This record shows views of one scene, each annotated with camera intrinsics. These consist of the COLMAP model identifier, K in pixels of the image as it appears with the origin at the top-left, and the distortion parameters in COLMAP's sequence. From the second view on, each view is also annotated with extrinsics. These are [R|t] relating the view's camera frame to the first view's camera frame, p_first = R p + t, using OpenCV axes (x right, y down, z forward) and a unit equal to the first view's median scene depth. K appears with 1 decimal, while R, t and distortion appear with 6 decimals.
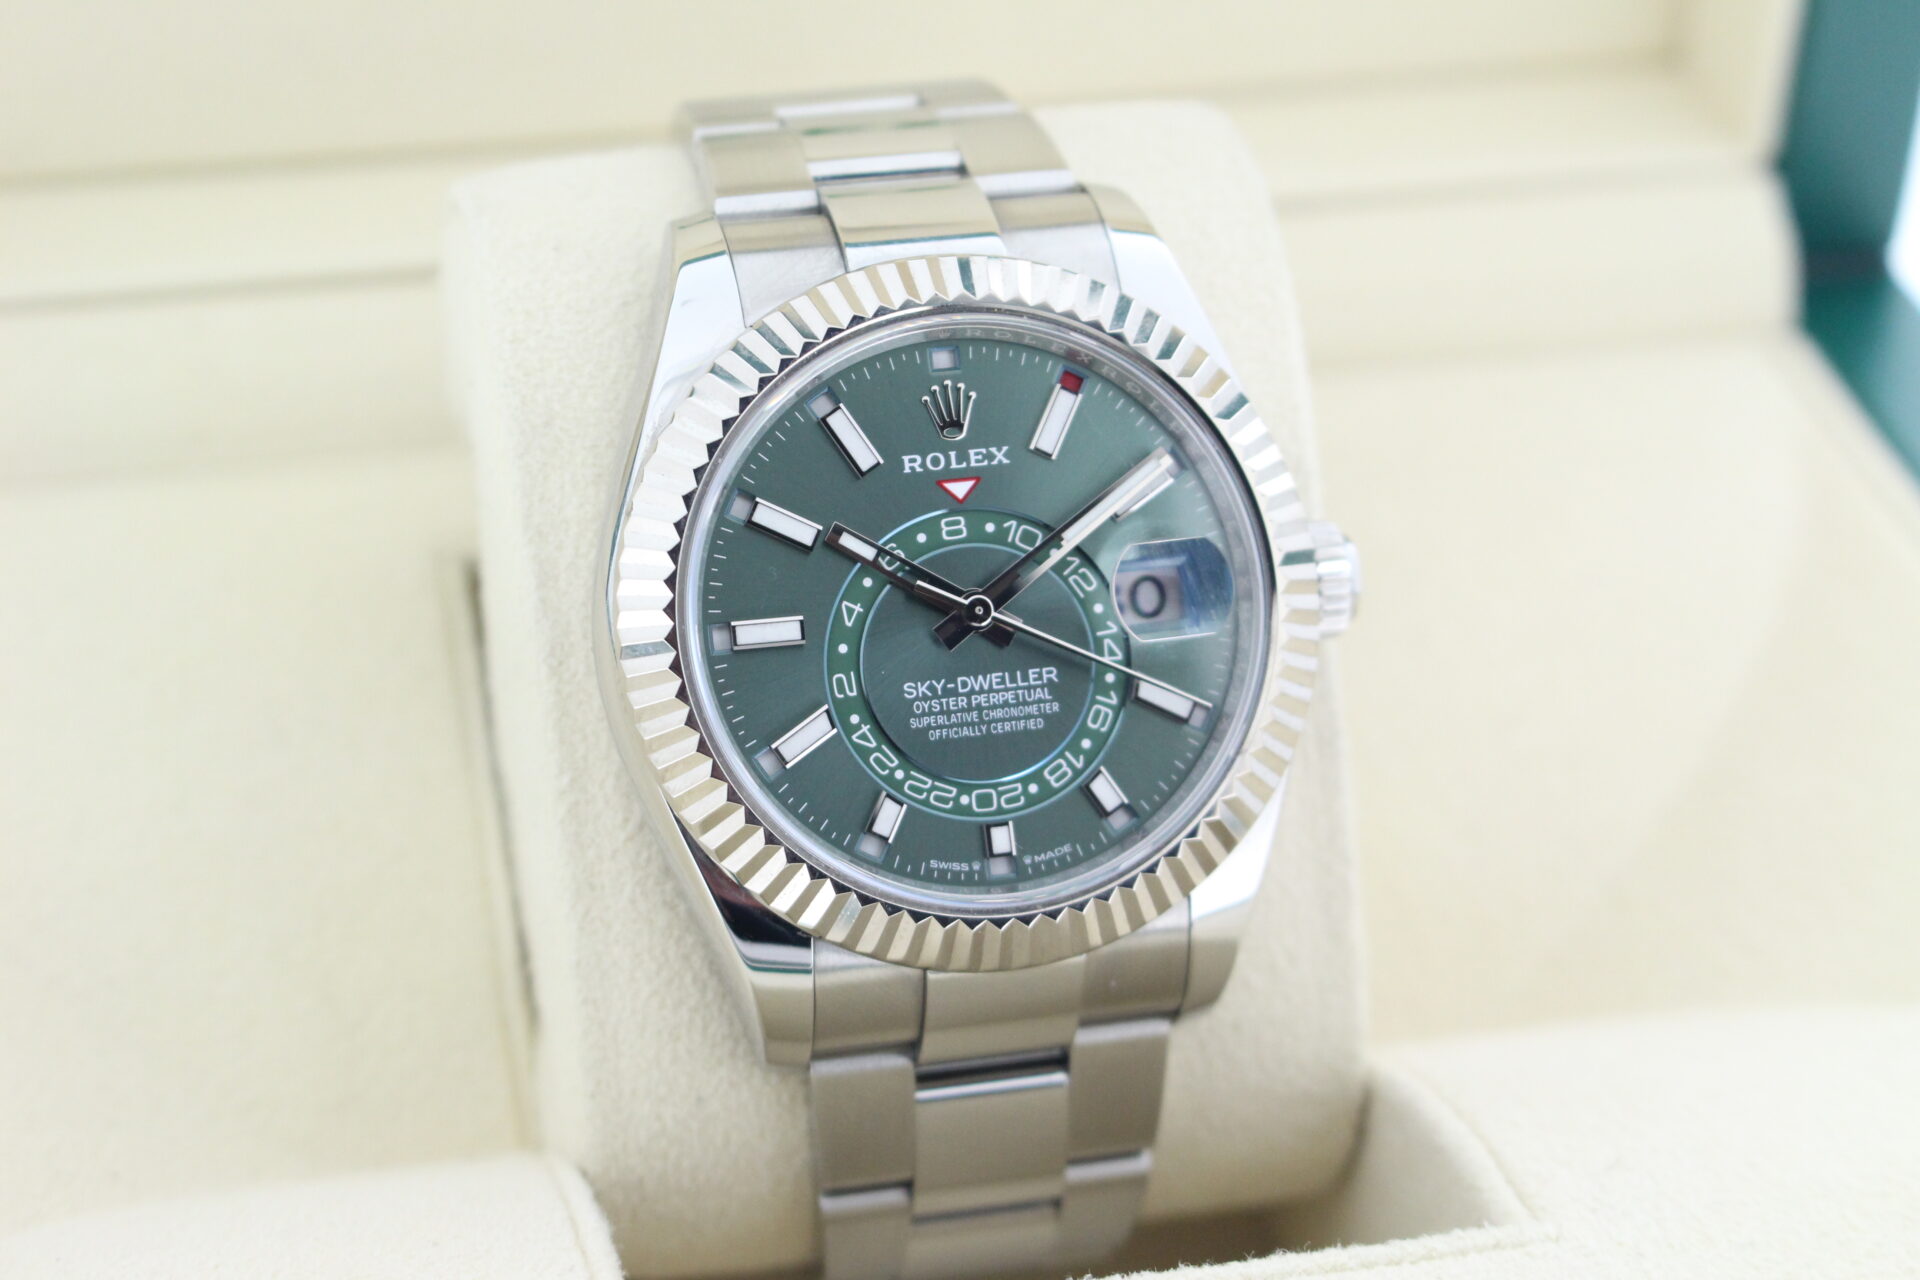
lens RADIAL K [[4261.5, 0, 960.0], [0, 4261.5, 640.0], [0, 0, 1]] dist [0.050400, 0.086614]
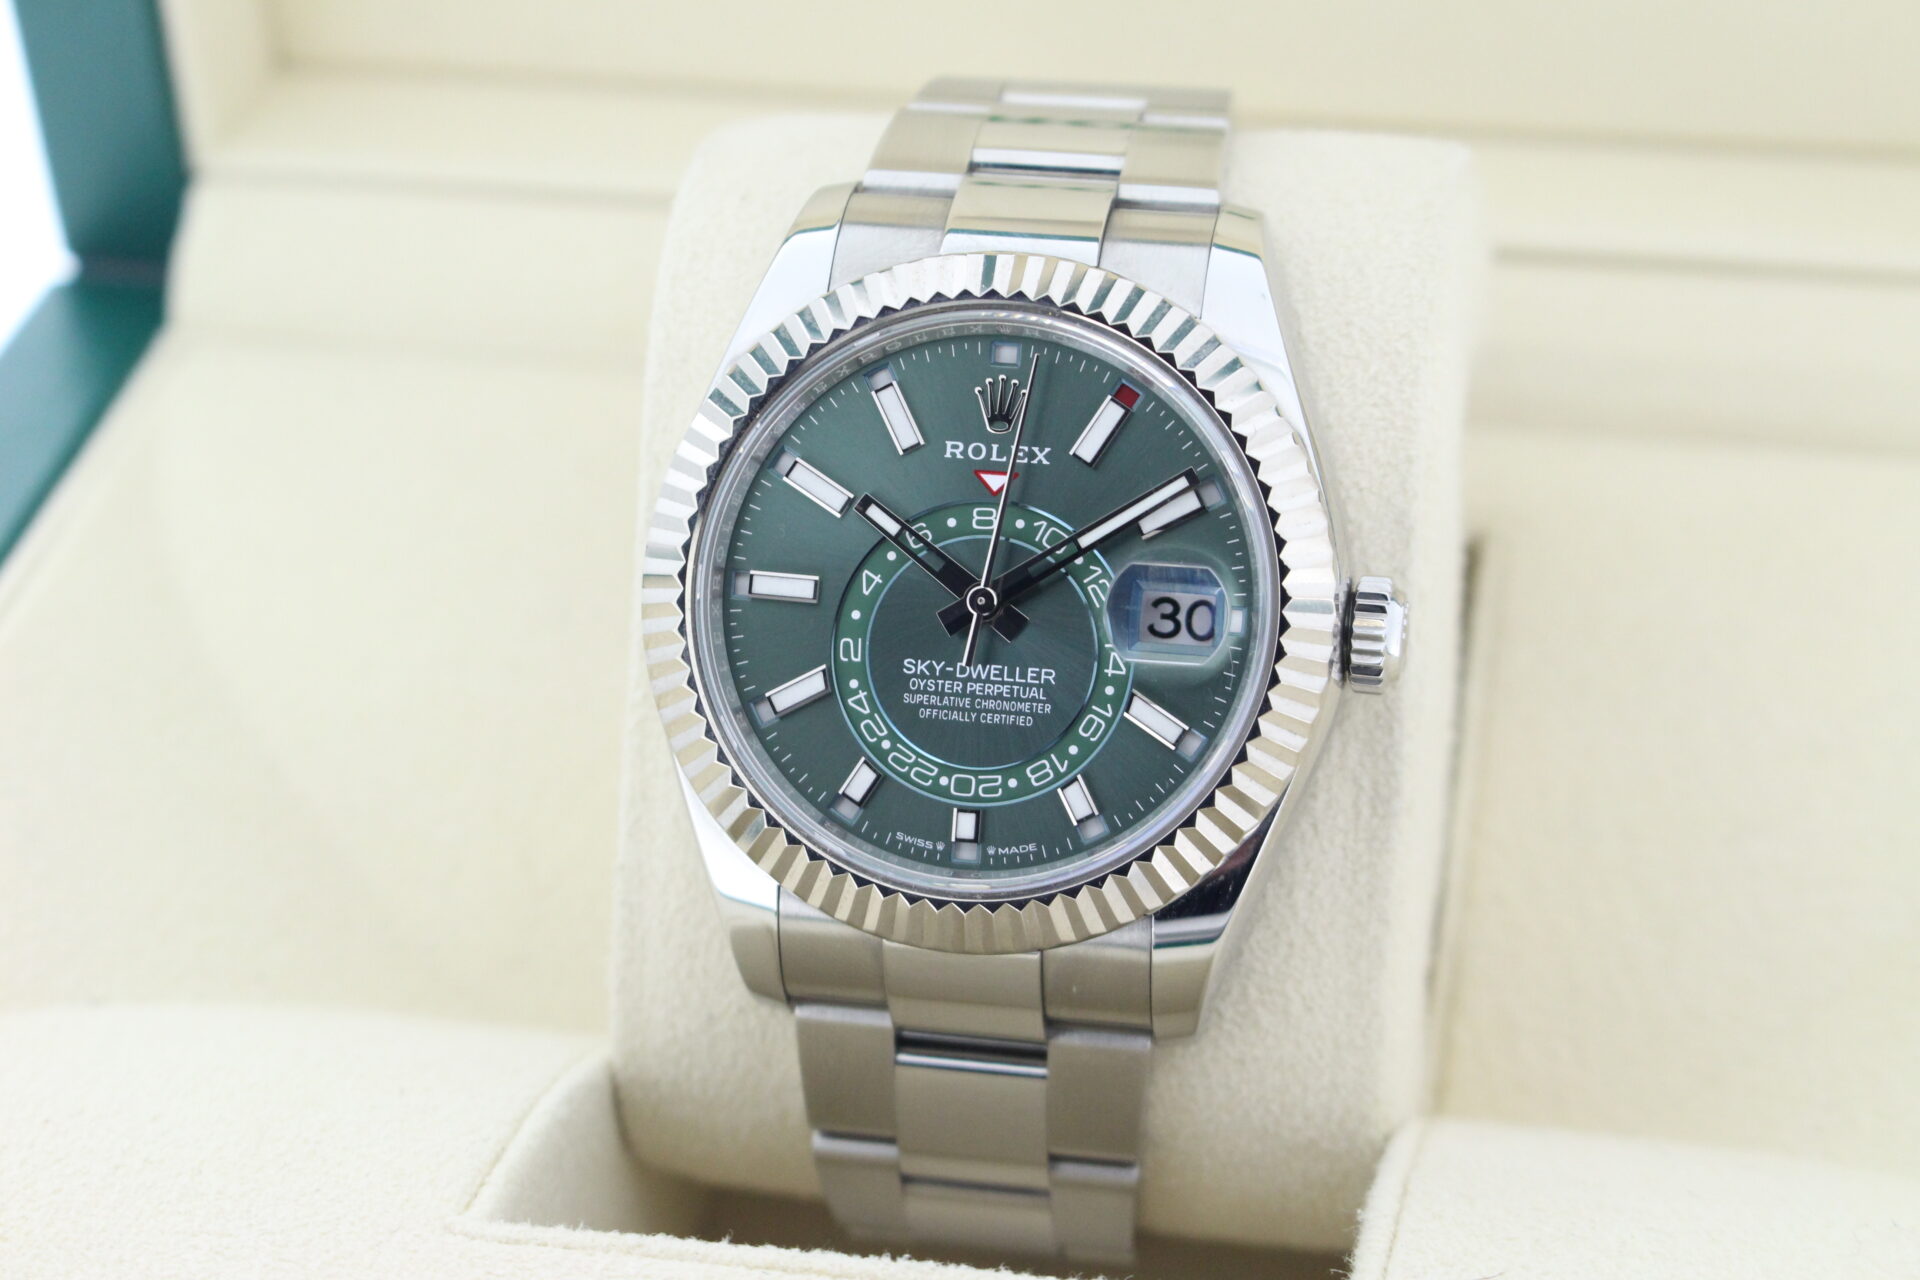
lens RADIAL K [[4261.5, 0, 960.0], [0, 4261.5, 640.0], [0, 0, 1]] dist [0.050400, 0.086614]
pose [[0.918731, 0.176851, -0.353069, 0.360303], [-0.172197, 0.984042, 0.044823, -0.042461], [0.355362, 0.019617, 0.934523, 0.042060]]
